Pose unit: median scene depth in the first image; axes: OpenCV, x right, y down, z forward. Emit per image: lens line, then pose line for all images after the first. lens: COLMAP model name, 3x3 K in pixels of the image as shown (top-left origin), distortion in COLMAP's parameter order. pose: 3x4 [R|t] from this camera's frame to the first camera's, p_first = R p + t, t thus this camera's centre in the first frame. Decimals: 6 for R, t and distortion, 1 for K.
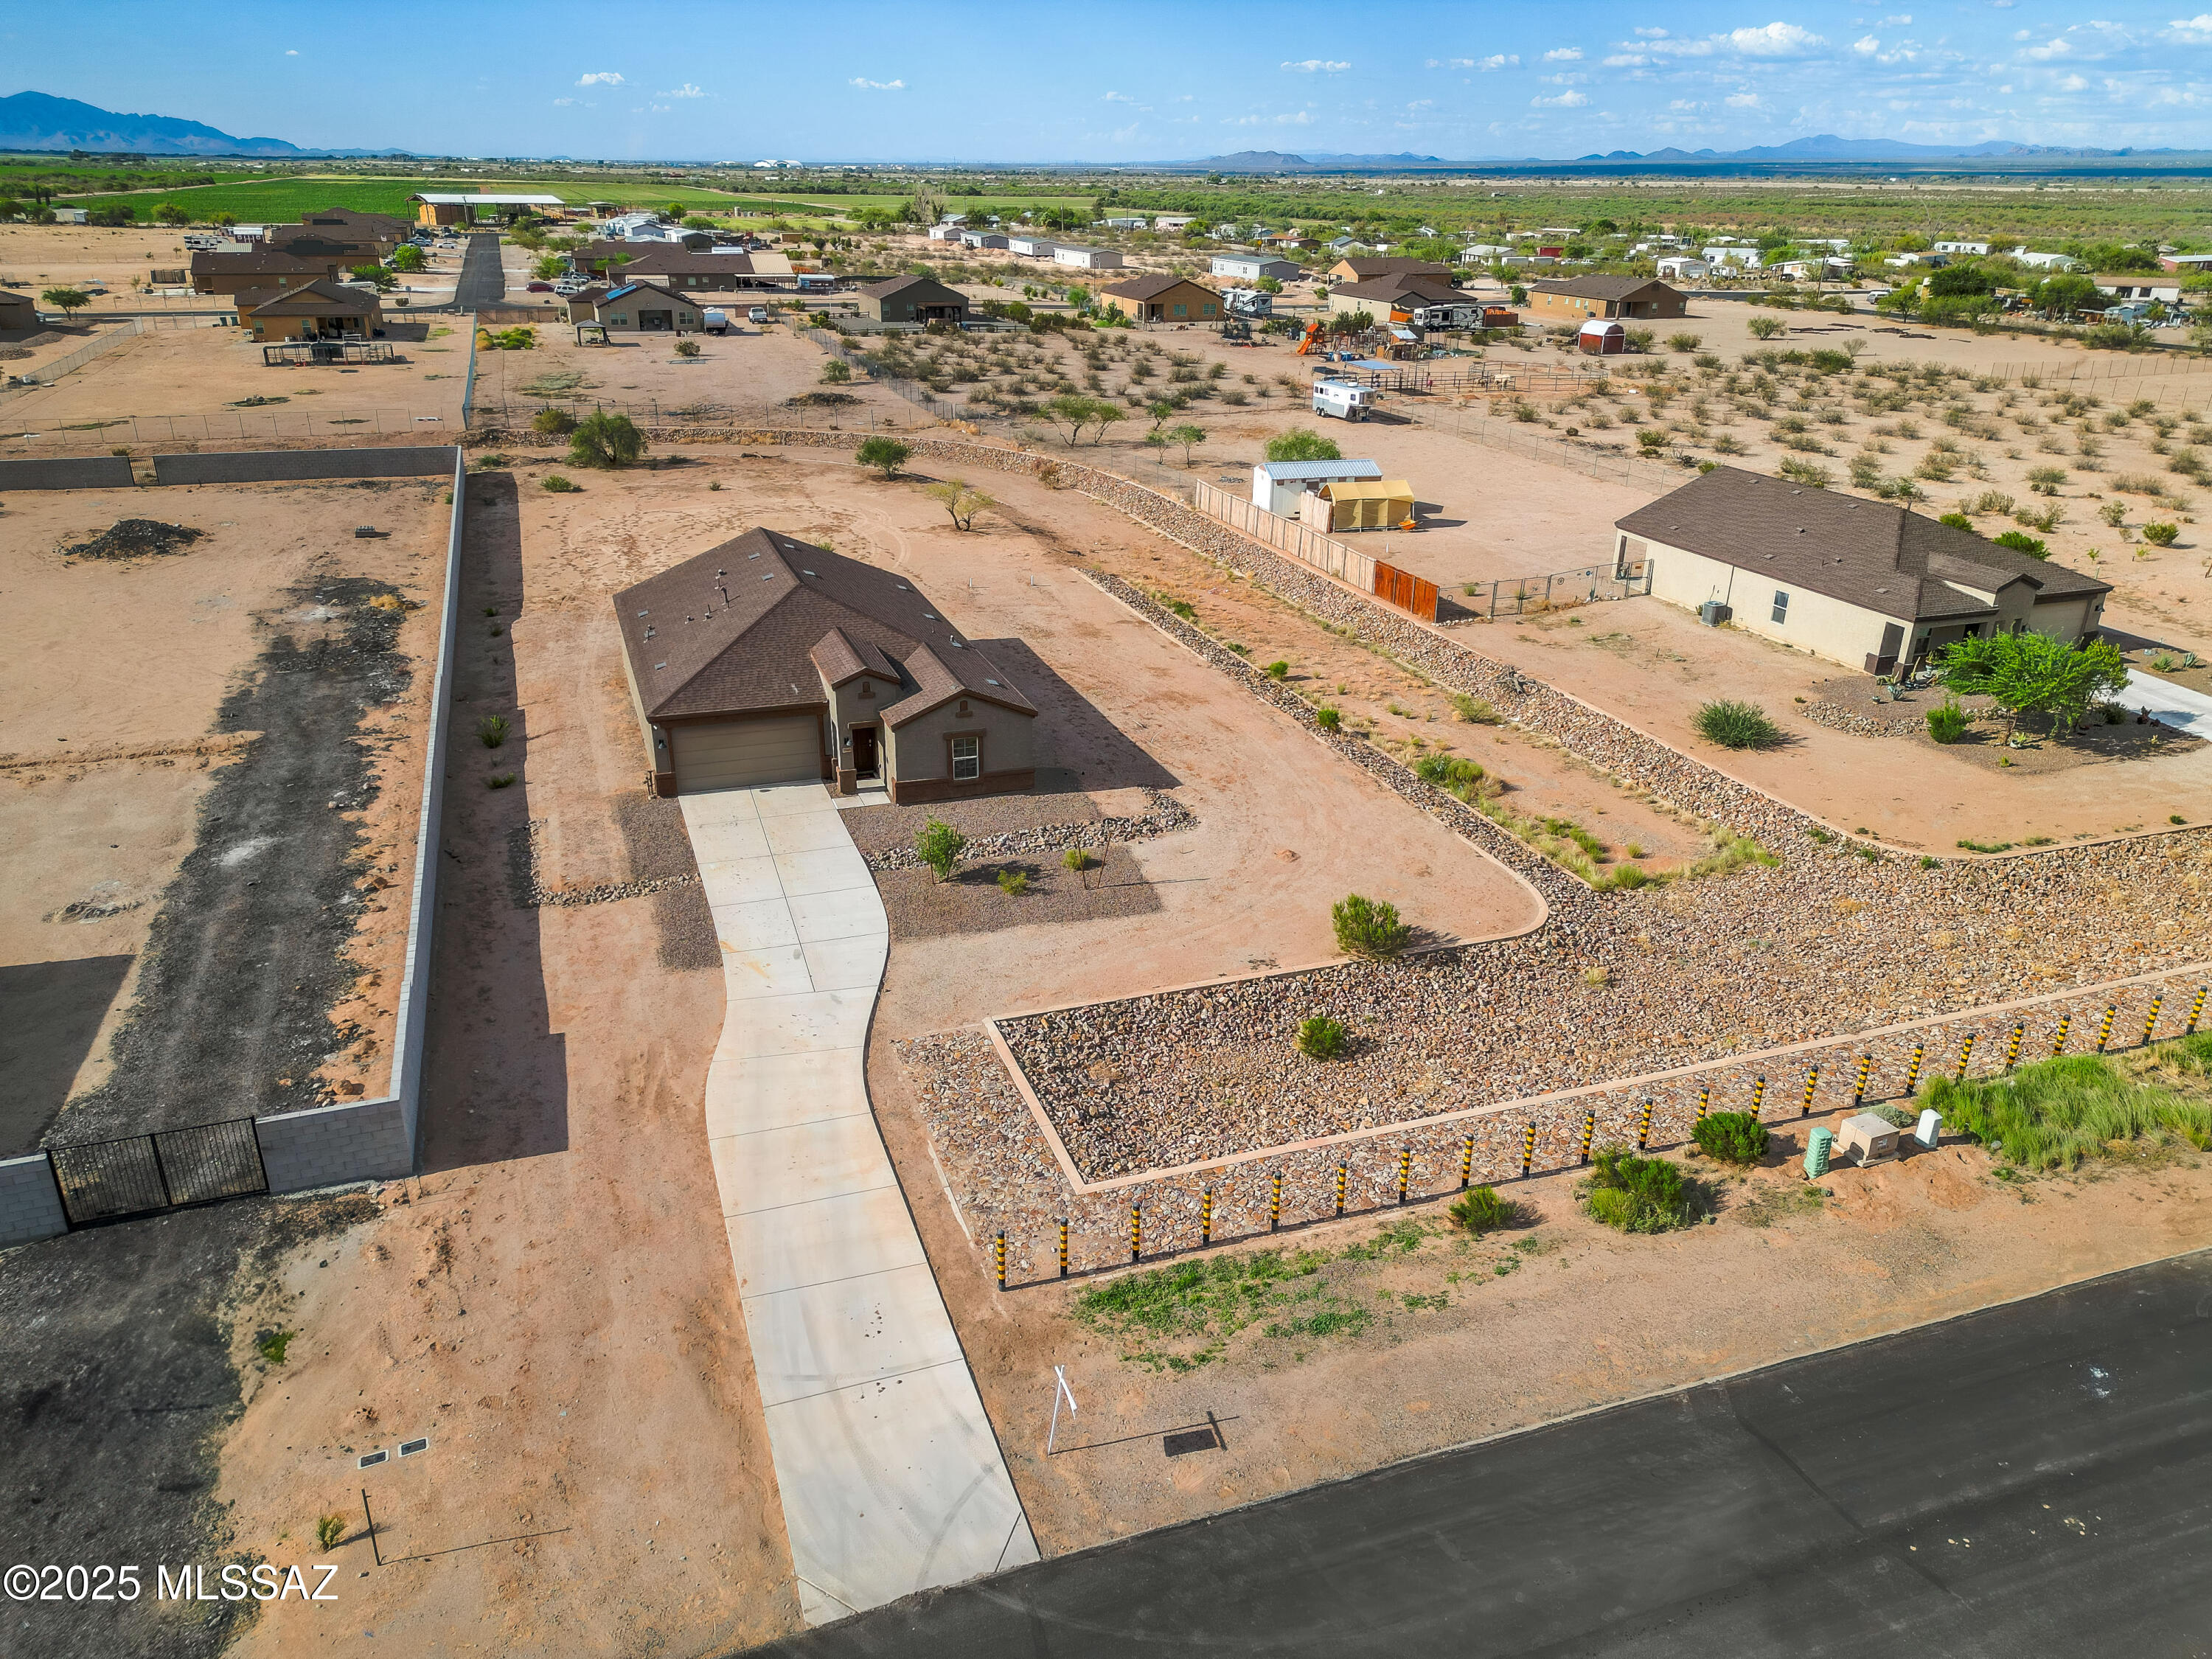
lens RADIAL K [[1549.6, 0, 1103.8], [0, 1549.6, 828.3], [0, 0, 1]] dist [0.067973, -0.060859]
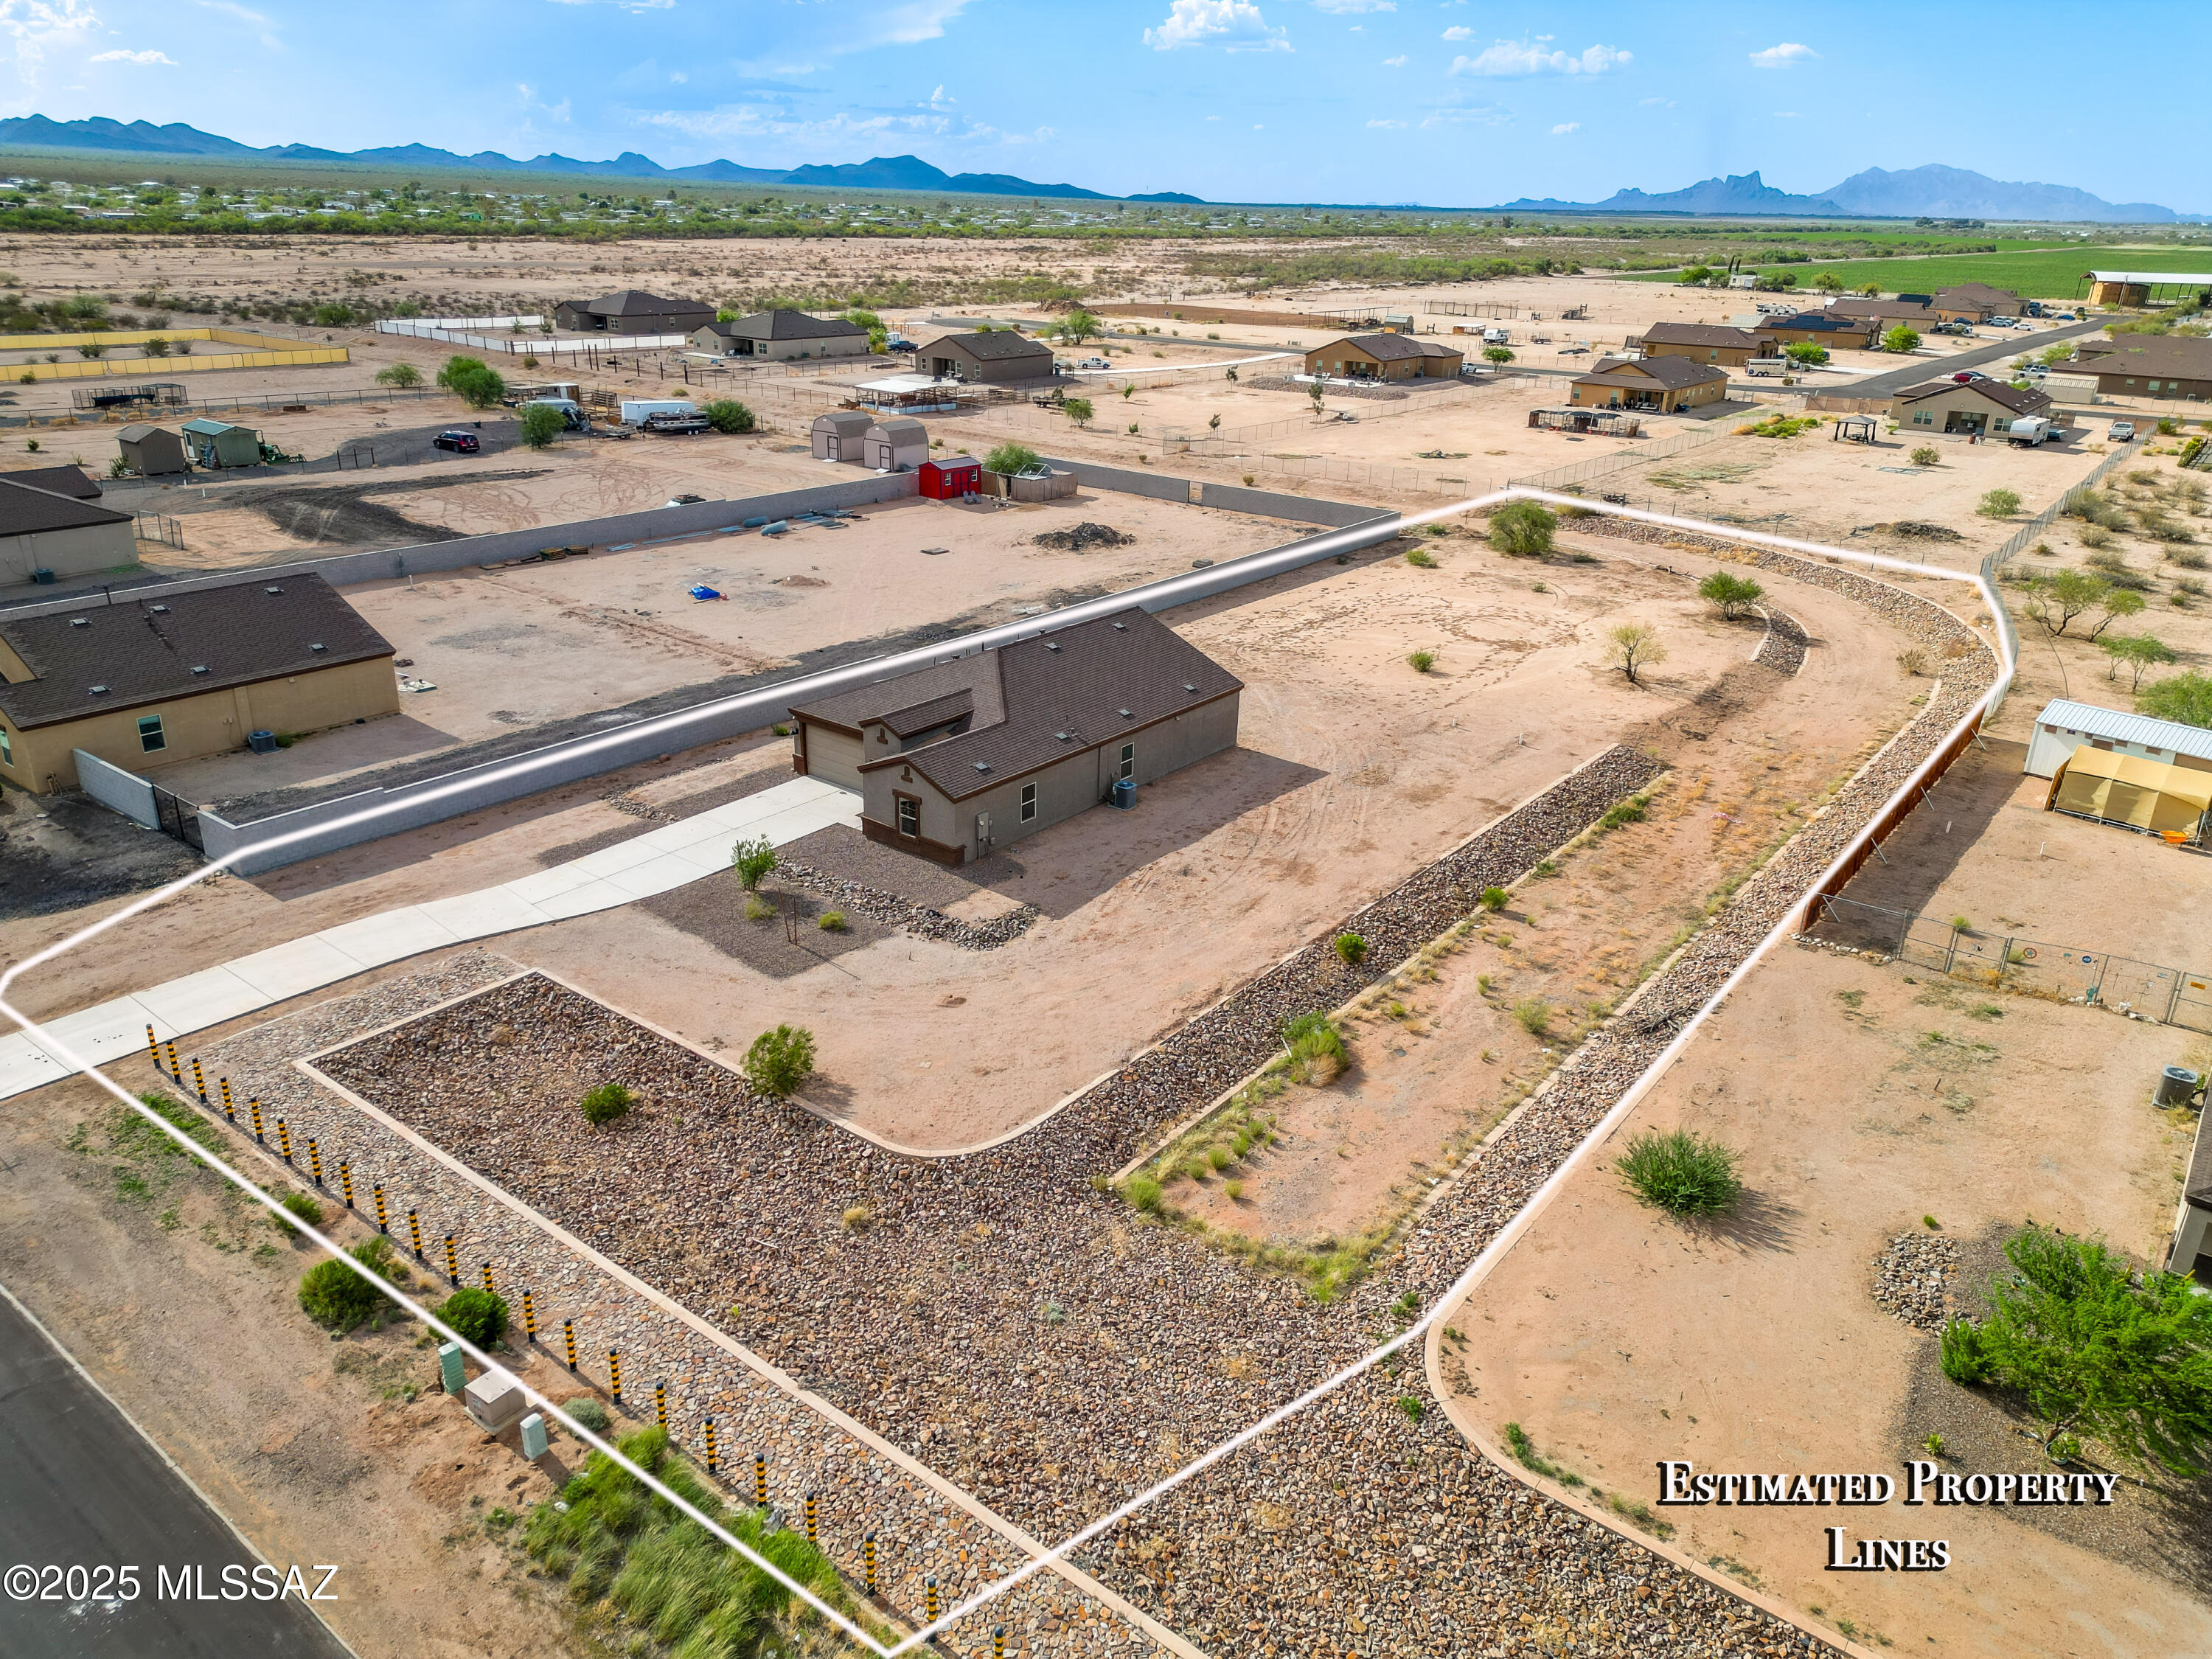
lens RADIAL K [[1549.6, 0, 1103.8], [0, 1549.6, 828.3], [0, 0, 1]] dist [0.067973, -0.060859]
pose [[0.537472, 0.318580, -0.780789, 0.858876], [-0.346027, 0.927673, 0.140318, -0.243168], [0.769019, 0.194757, 0.608835, 0.429882]]
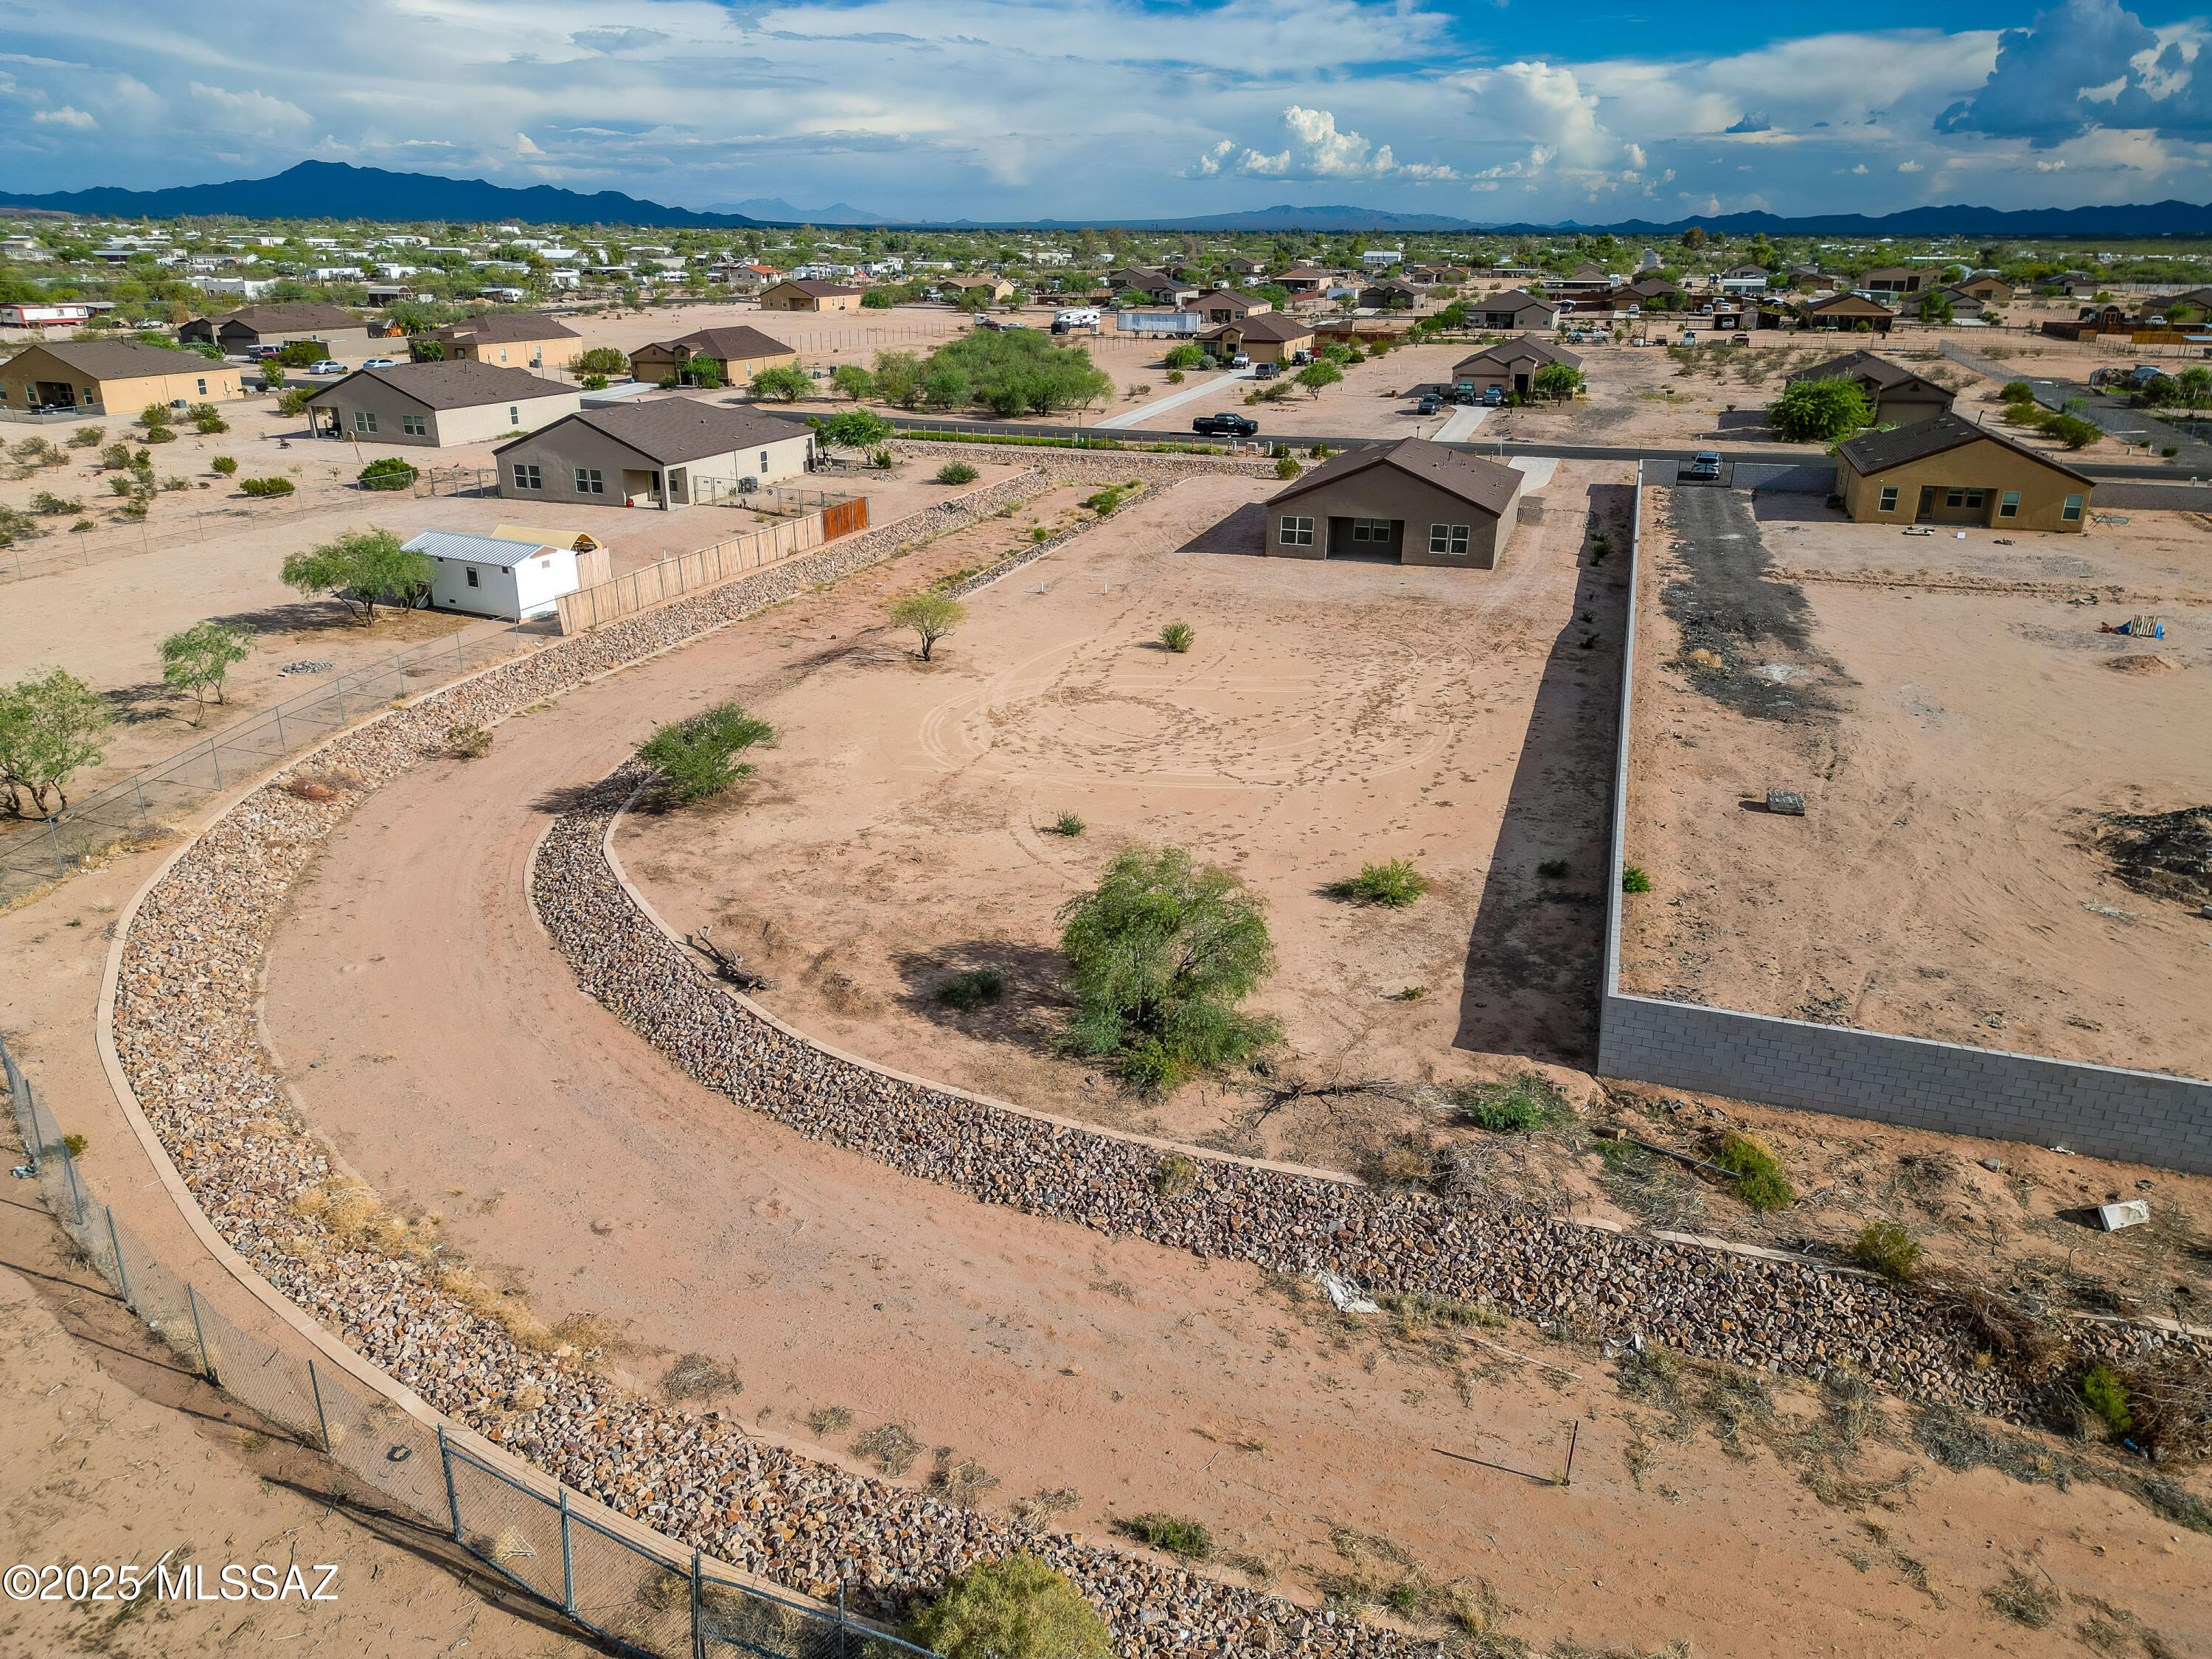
lens RADIAL K [[1549.6, 0, 1103.8], [0, 1549.6, 828.3], [0, 0, 1]] dist [0.067973, -0.060859]
pose [[-0.788289, -0.236758, 0.567932, -1.036107], [0.222269, 0.751114, 0.621631, -1.002551], [-0.573757, 0.616258, -0.539471, 2.501459]]
